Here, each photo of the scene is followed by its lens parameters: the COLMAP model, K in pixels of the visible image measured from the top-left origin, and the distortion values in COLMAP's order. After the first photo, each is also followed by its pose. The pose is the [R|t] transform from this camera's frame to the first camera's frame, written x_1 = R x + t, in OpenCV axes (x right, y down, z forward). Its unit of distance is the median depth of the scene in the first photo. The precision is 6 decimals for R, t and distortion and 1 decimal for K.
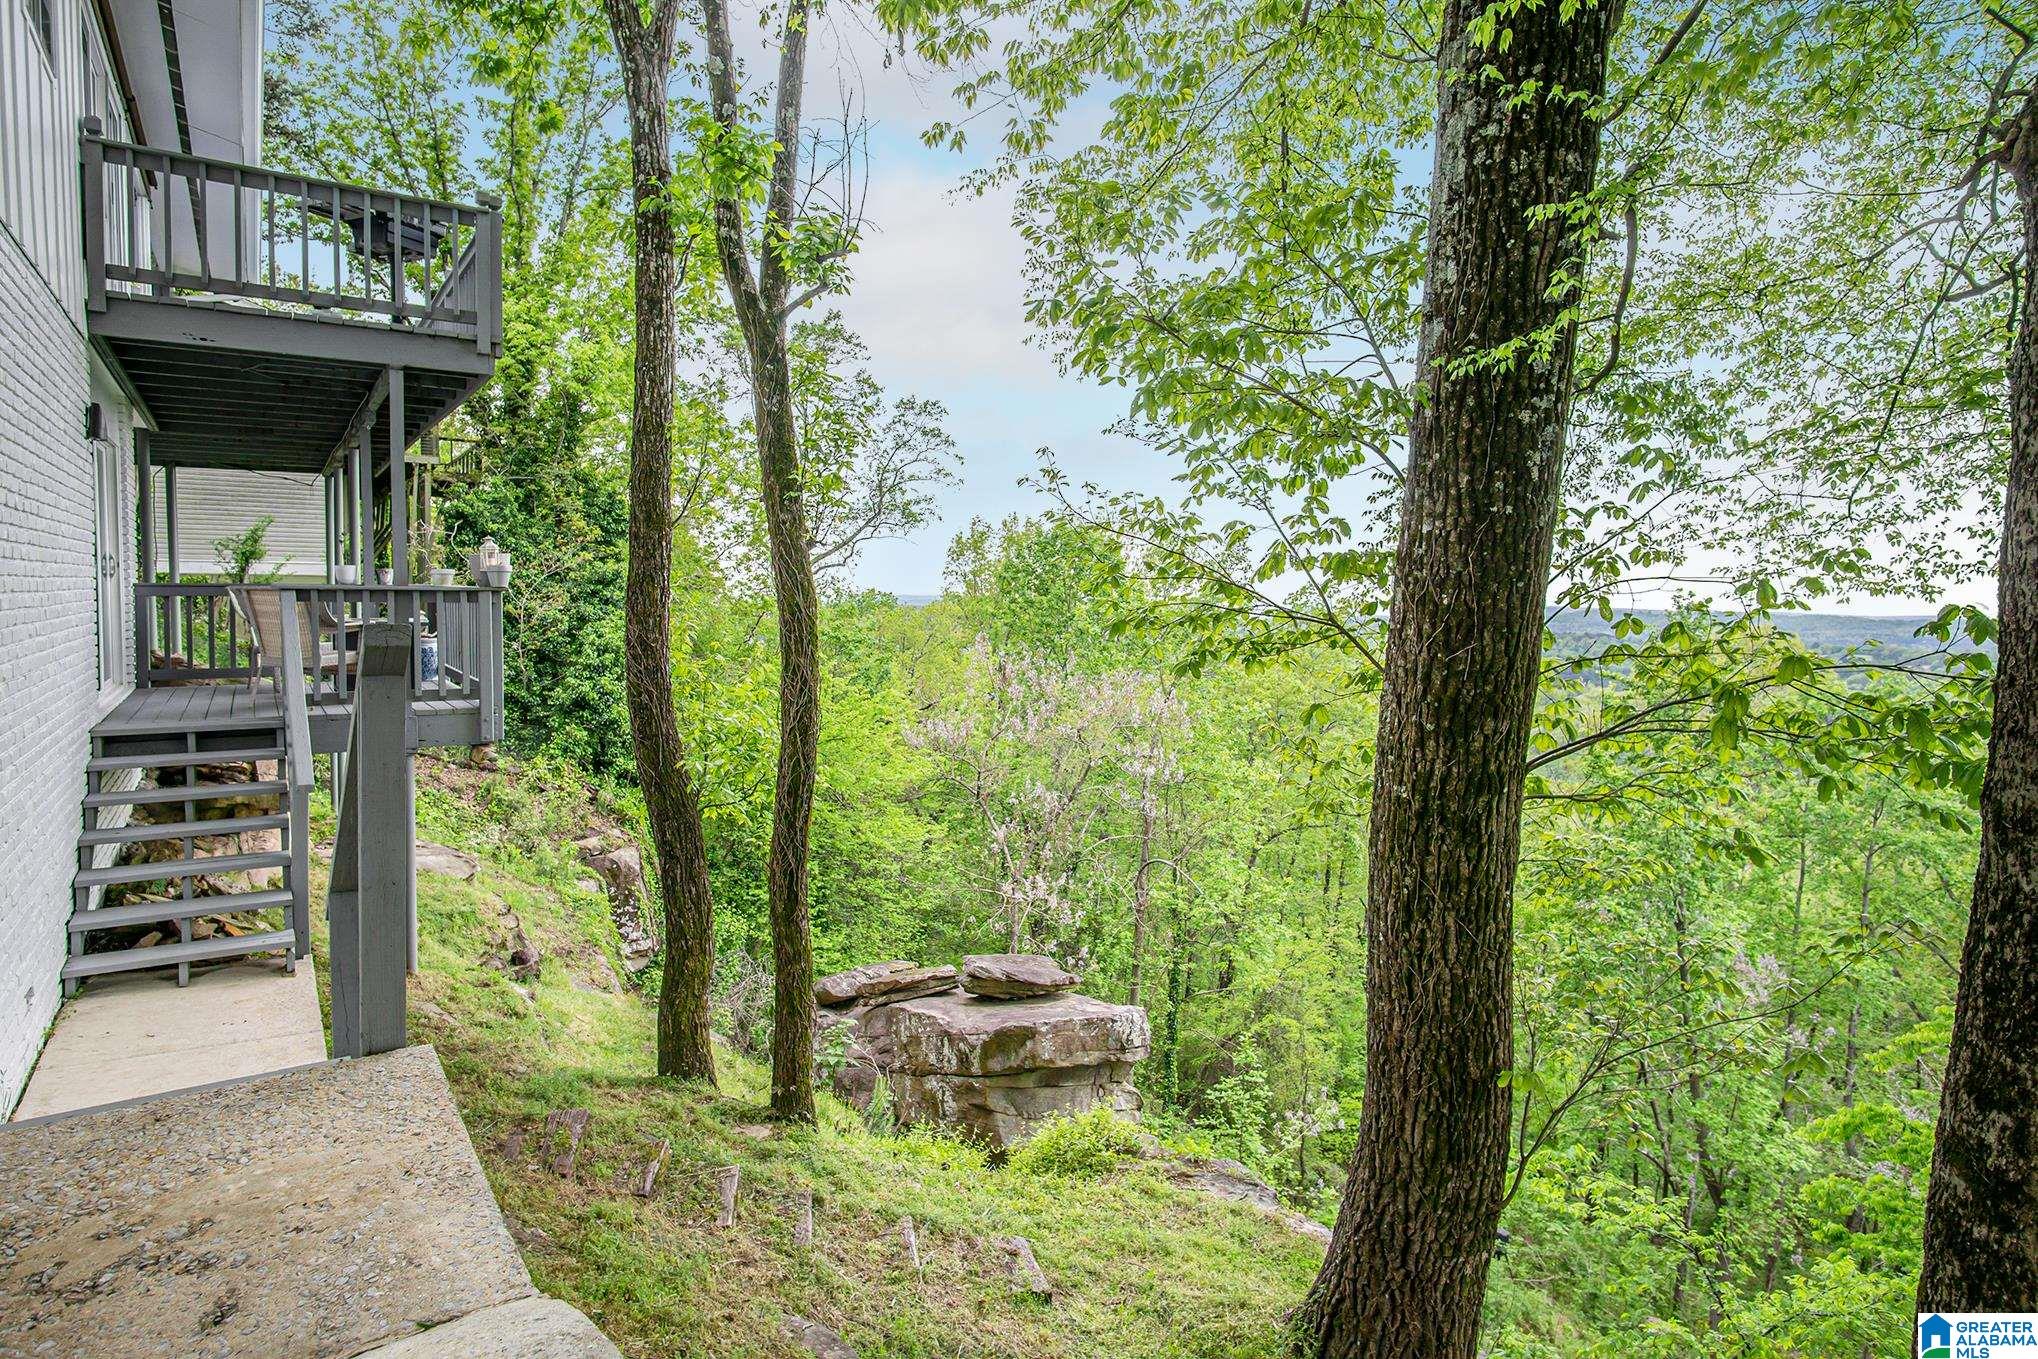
lens RADIAL K [[1114.7, 0, 1016.2], [0, 1114.7, 652.9], [0, 0, 1]] dist [-0.003265, 0.001293]
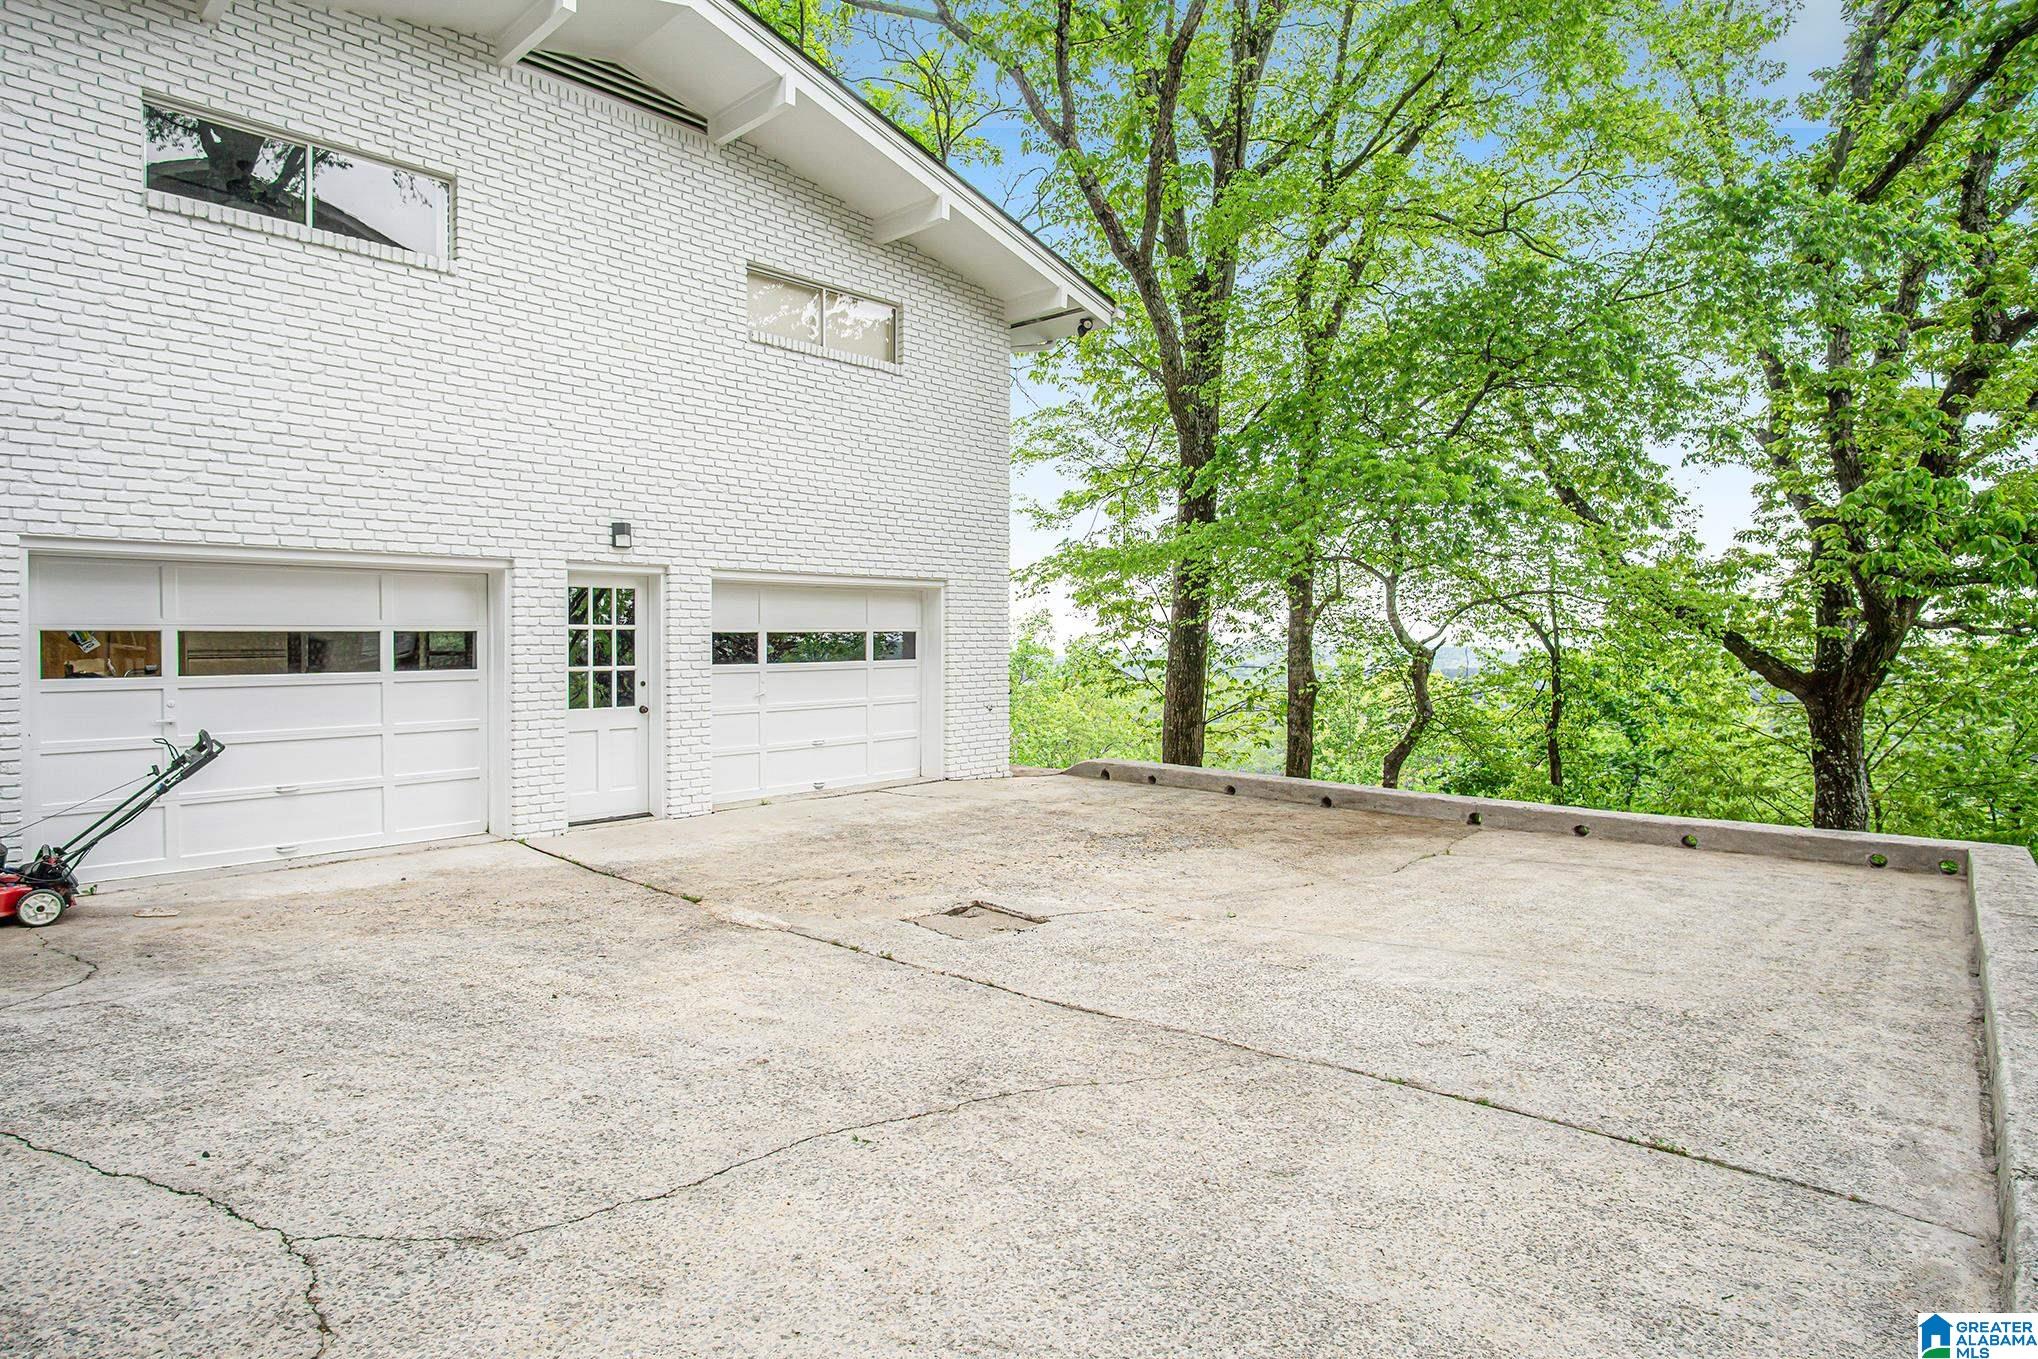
lens RADIAL K [[1114.7, 0, 1016.2], [0, 1114.7, 652.9], [0, 0, 1]] dist [-0.003265, 0.001293]
pose [[0.977197, -0.014750, 0.211822, -0.382827], [0.021834, 0.999277, -0.031141, -0.008933], [-0.211210, 0.035056, 0.976812, -1.027443]]
